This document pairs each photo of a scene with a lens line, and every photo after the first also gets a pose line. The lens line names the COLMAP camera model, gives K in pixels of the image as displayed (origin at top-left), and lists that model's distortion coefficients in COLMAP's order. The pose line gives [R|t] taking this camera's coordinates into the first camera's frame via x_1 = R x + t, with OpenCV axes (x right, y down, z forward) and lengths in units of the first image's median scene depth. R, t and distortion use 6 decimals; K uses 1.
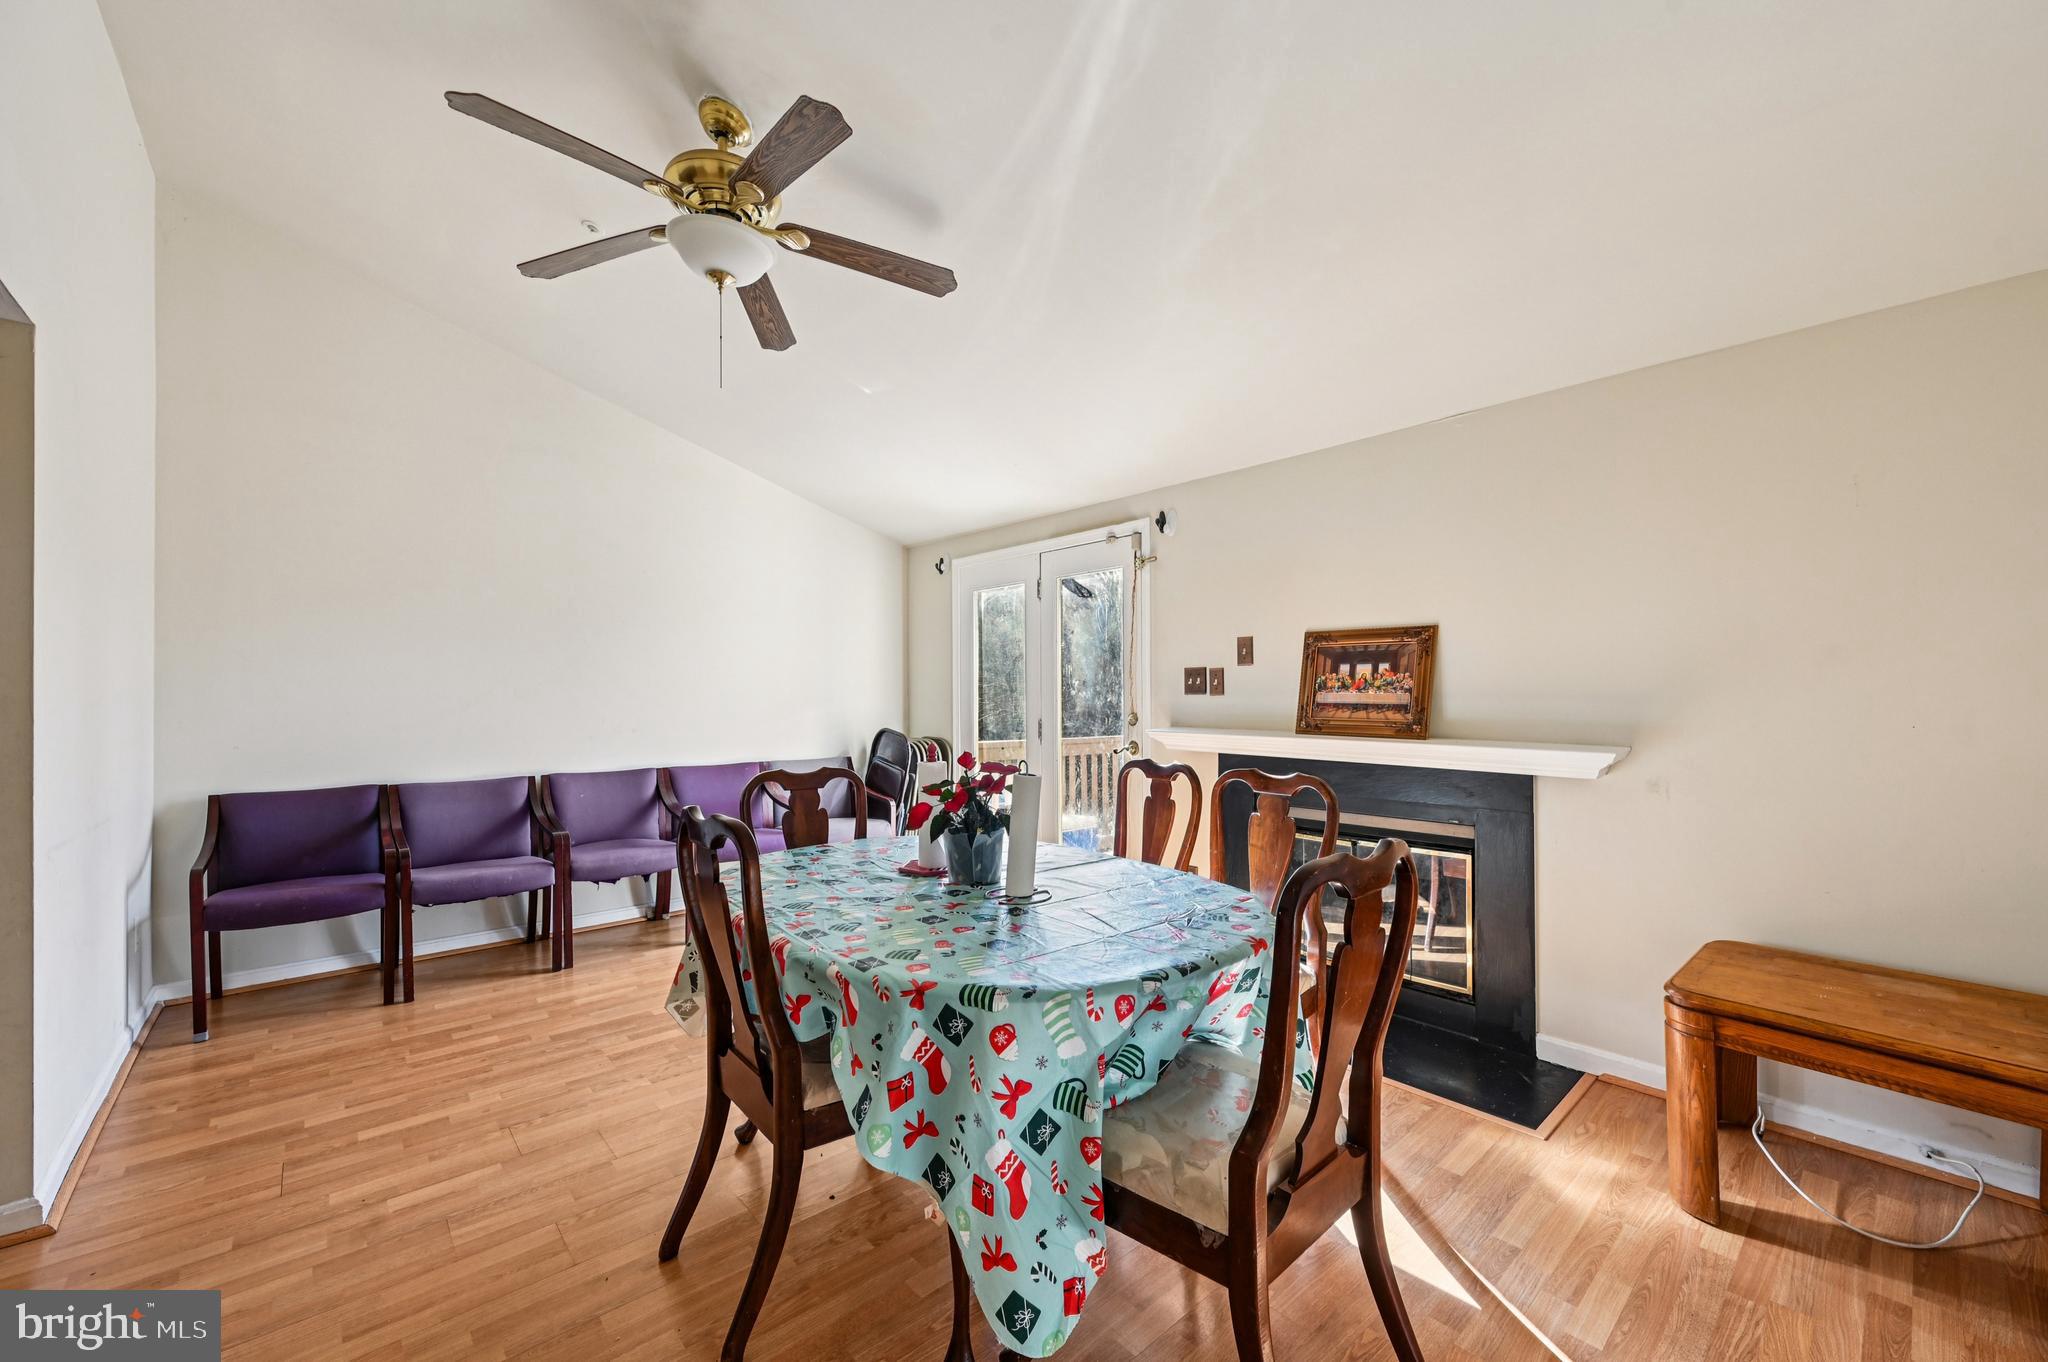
lens RADIAL K [[807.0, 0, 1032.9], [0, 807.0, 685.4], [0, 0, 1]] dist [-0.000301, -0.000096]
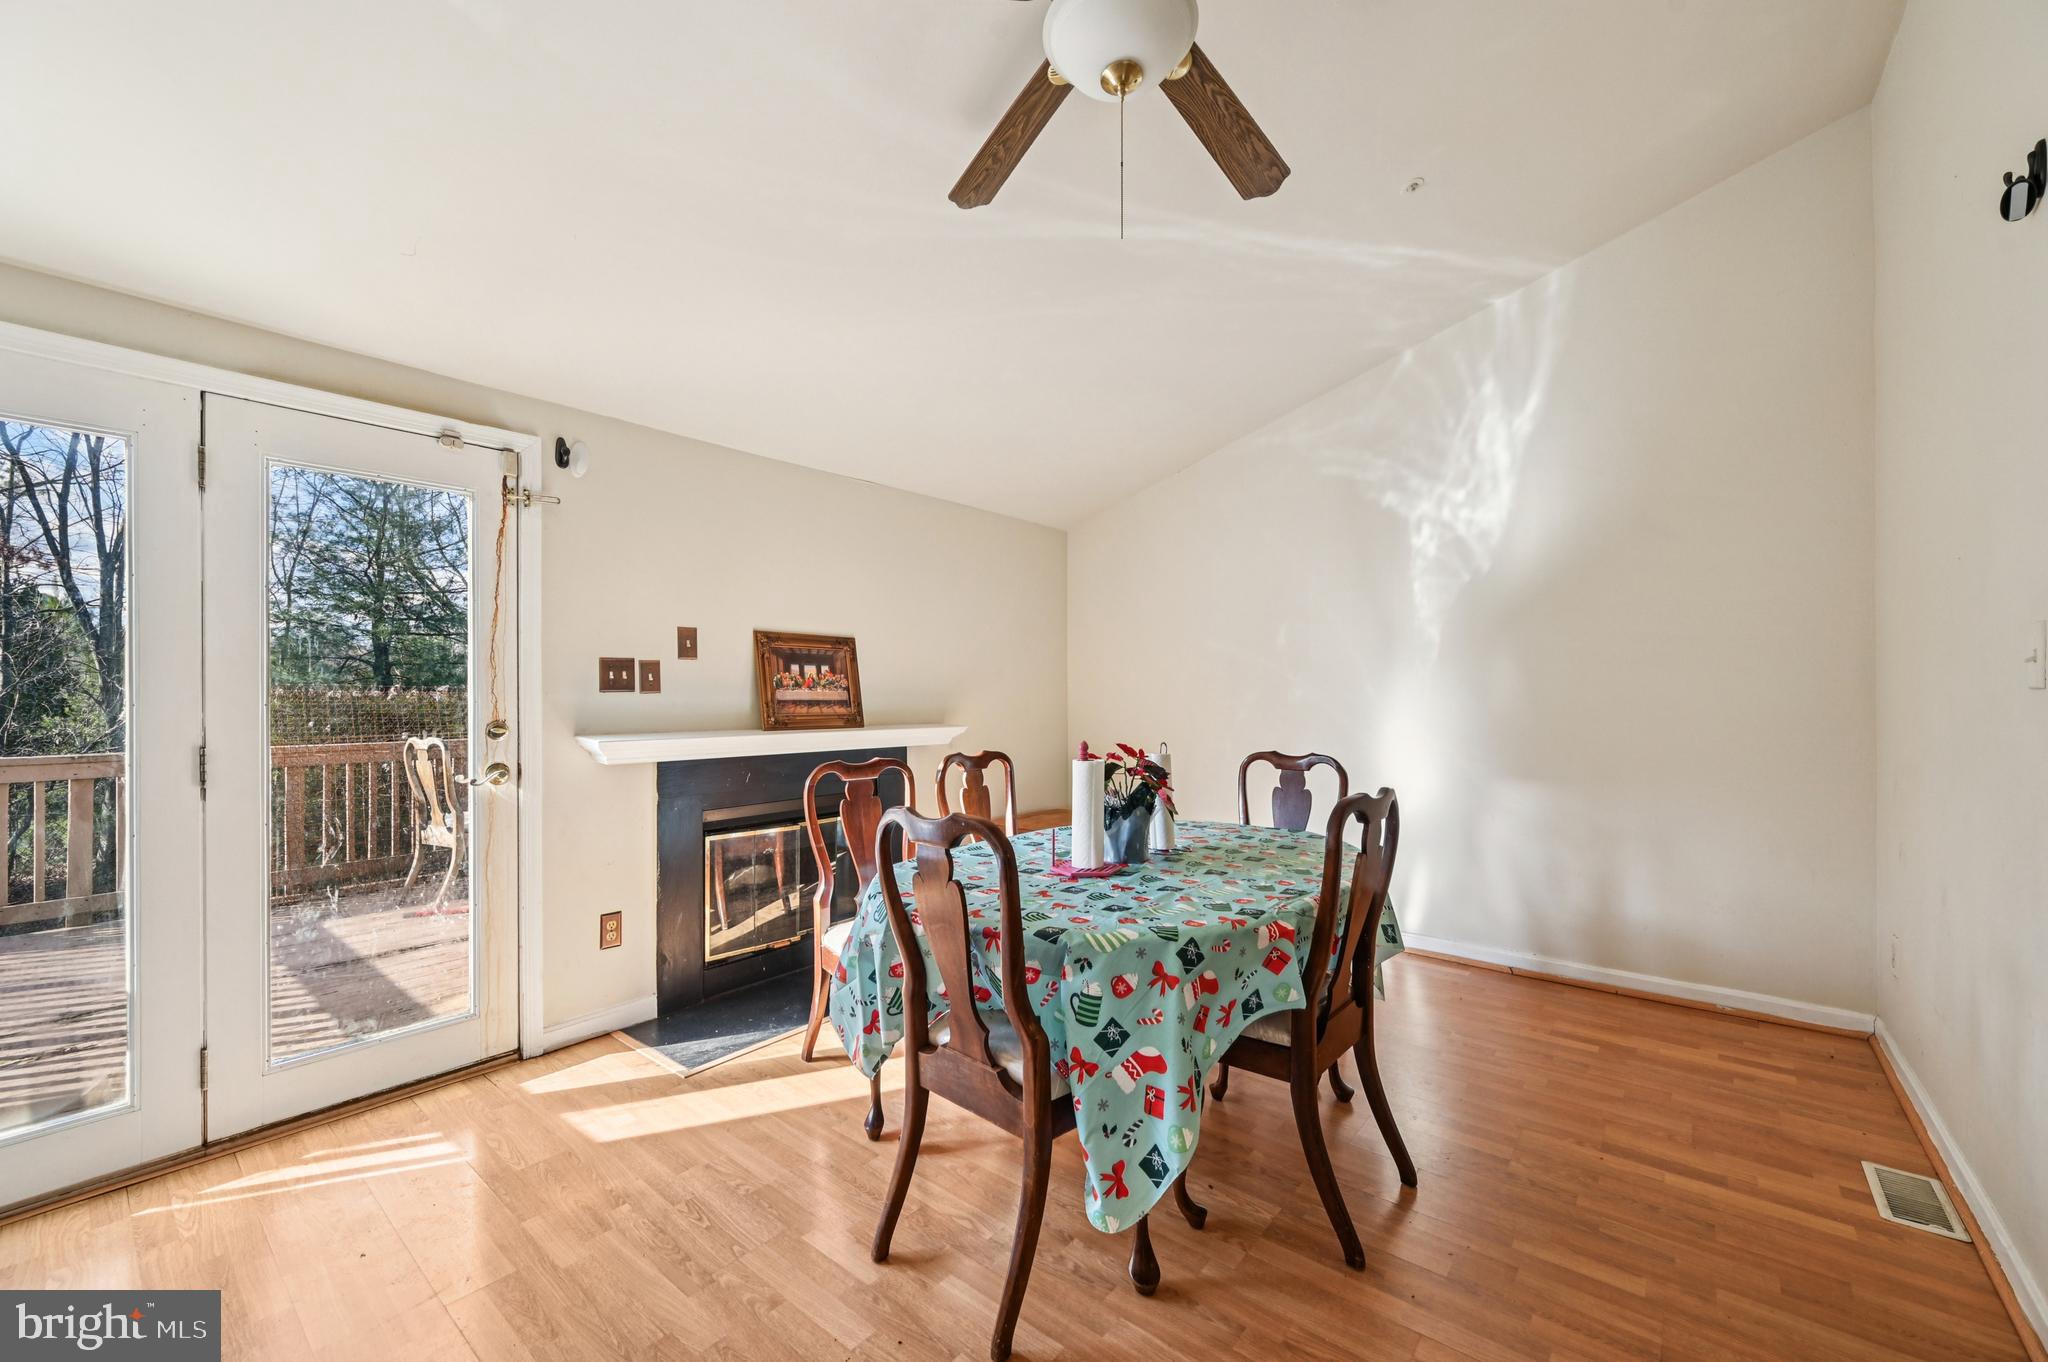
lens RADIAL K [[807.0, 0, 1032.9], [0, 807.0, 685.4], [0, 0, 1]] dist [-0.000301, -0.000096]
pose [[-0.153052, 0.010198, 0.988166, -0.743579], [-0.008133, 0.999900, -0.011579, 0.012154], [-0.988185, -0.009809, -0.152954, 0.836596]]
